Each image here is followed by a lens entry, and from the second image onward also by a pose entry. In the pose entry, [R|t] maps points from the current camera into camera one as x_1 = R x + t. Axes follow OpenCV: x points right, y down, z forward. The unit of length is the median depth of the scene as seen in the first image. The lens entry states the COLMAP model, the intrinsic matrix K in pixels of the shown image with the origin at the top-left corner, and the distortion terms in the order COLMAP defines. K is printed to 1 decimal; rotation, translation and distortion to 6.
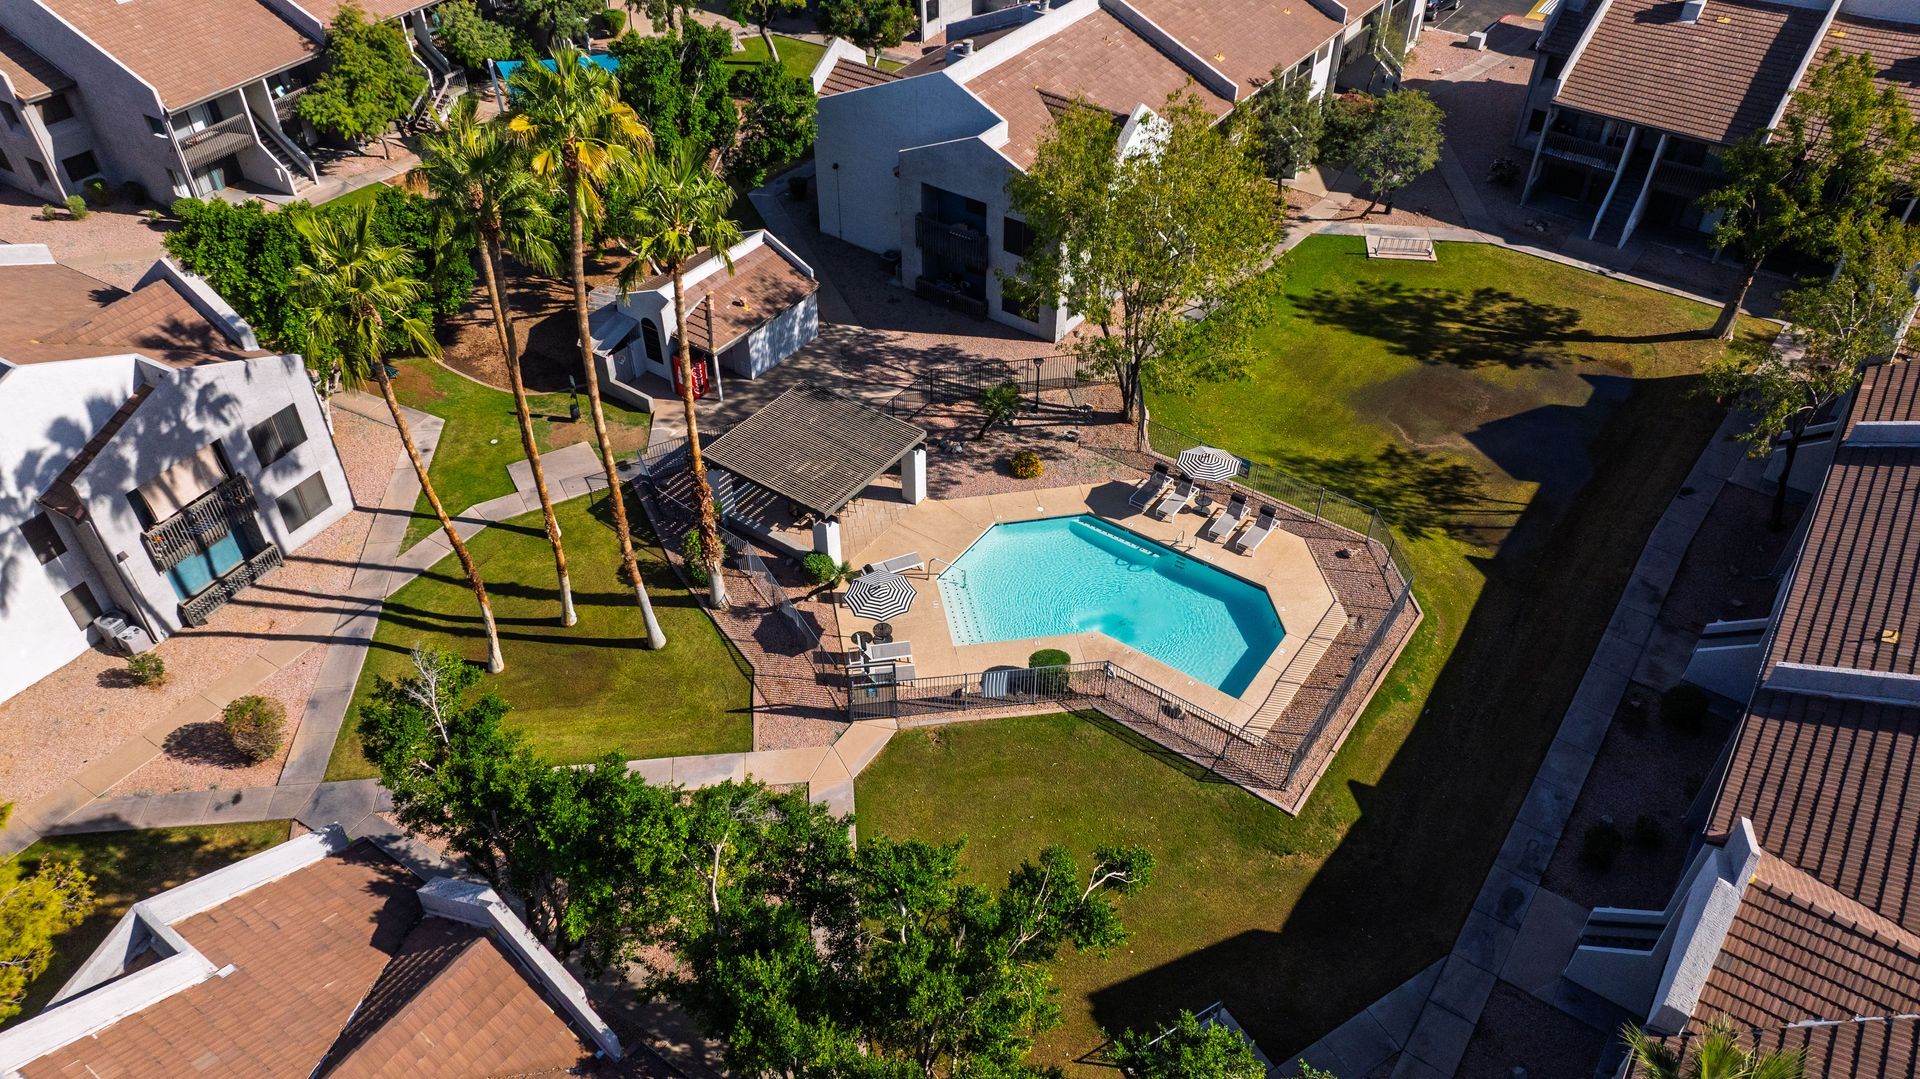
lens RADIAL K [[1336.9, 0, 954.3], [0, 1336.9, 538.4], [0, 0, 1]] dist [-0.032645, 0.032364]
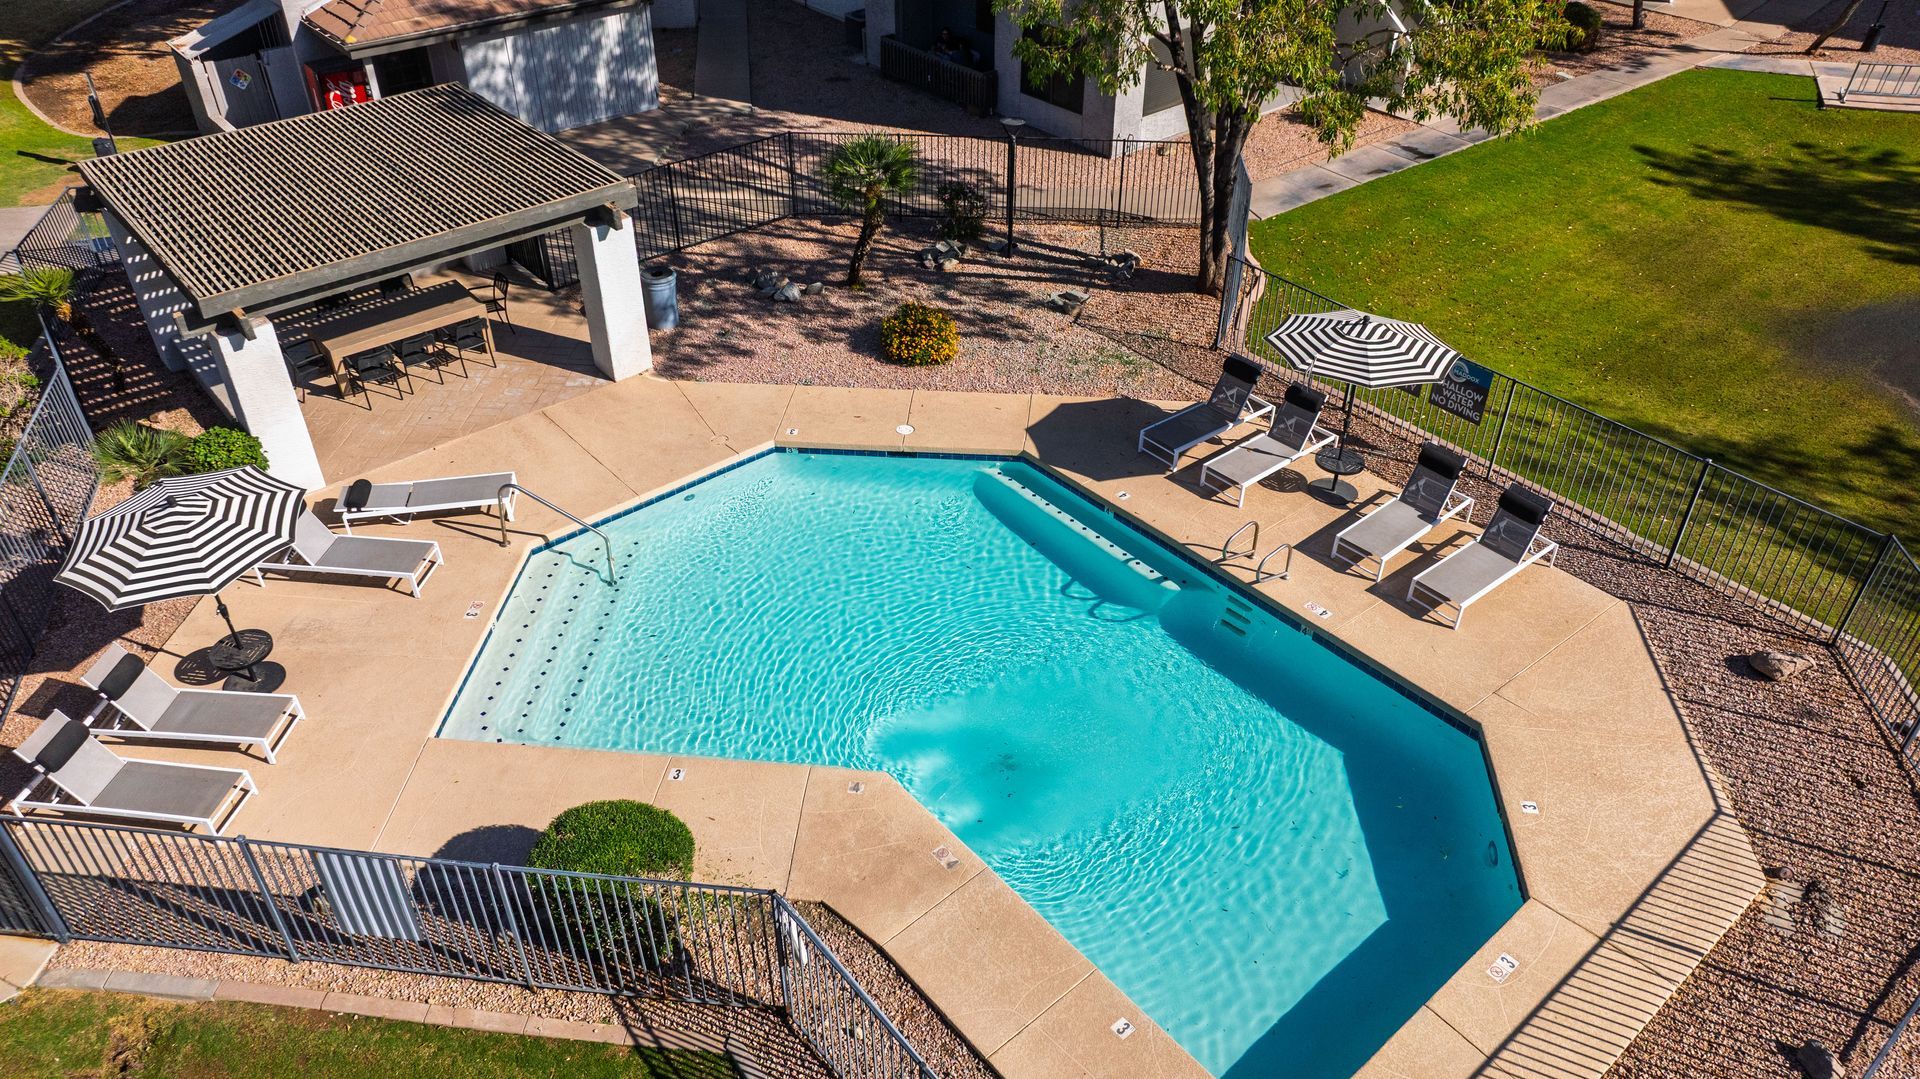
lens RADIAL K [[1336.9, 0, 954.8], [0, 1336.9, 545.2], [0, 0, 1]] dist [-0.032645, 0.032364]
pose [[0.970497, 0.146103, -0.191807, 0.154587], [-0.158665, 0.985974, -0.051772, 0.028159], [0.181553, 0.080677, 0.980066, 0.618293]]
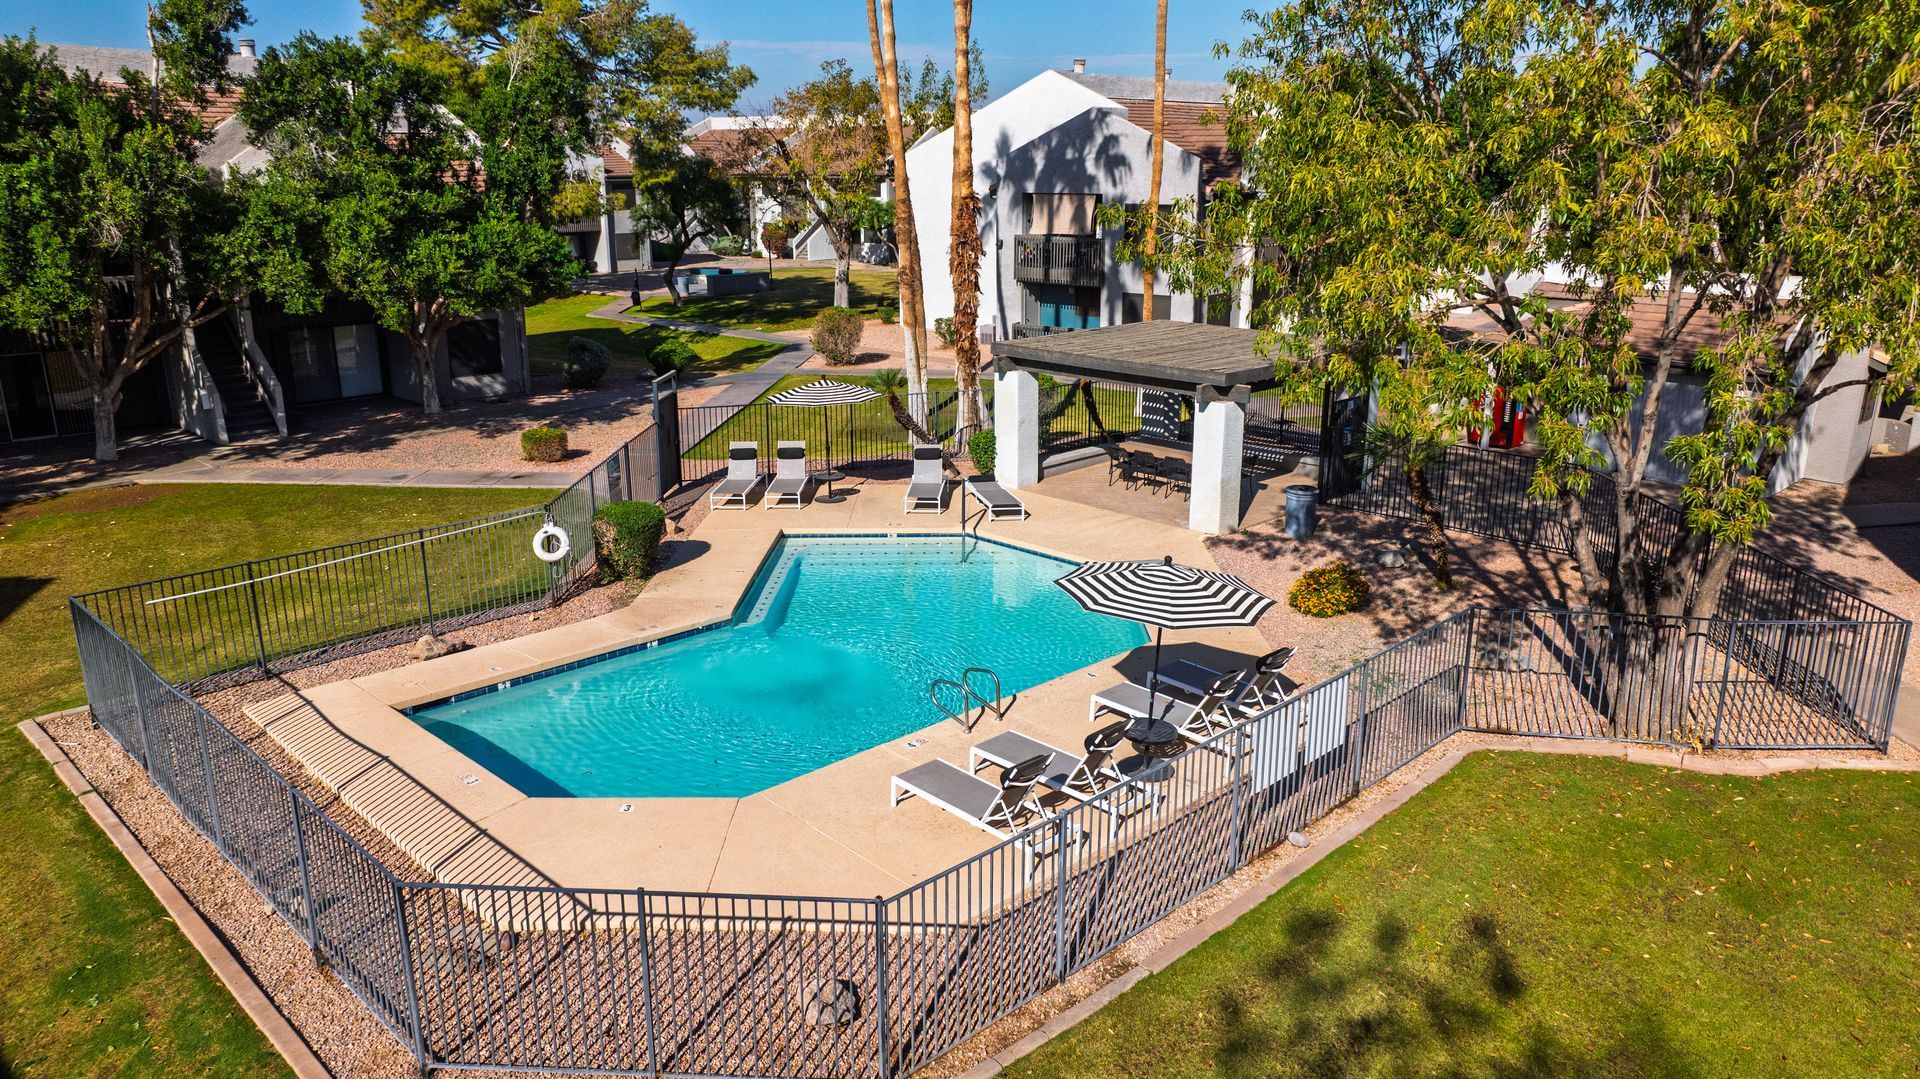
lens RADIAL K [[1336.9, 0, 960.4], [0, 1336.9, 537.7], [0, 0, 1]] dist [-0.032645, 0.032364]
pose [[-0.167024, 0.270183, -0.948211, 0.458205], [-0.641641, 0.700413, 0.312598, -0.123102], [0.748598, 0.660623, 0.056375, 0.899141]]
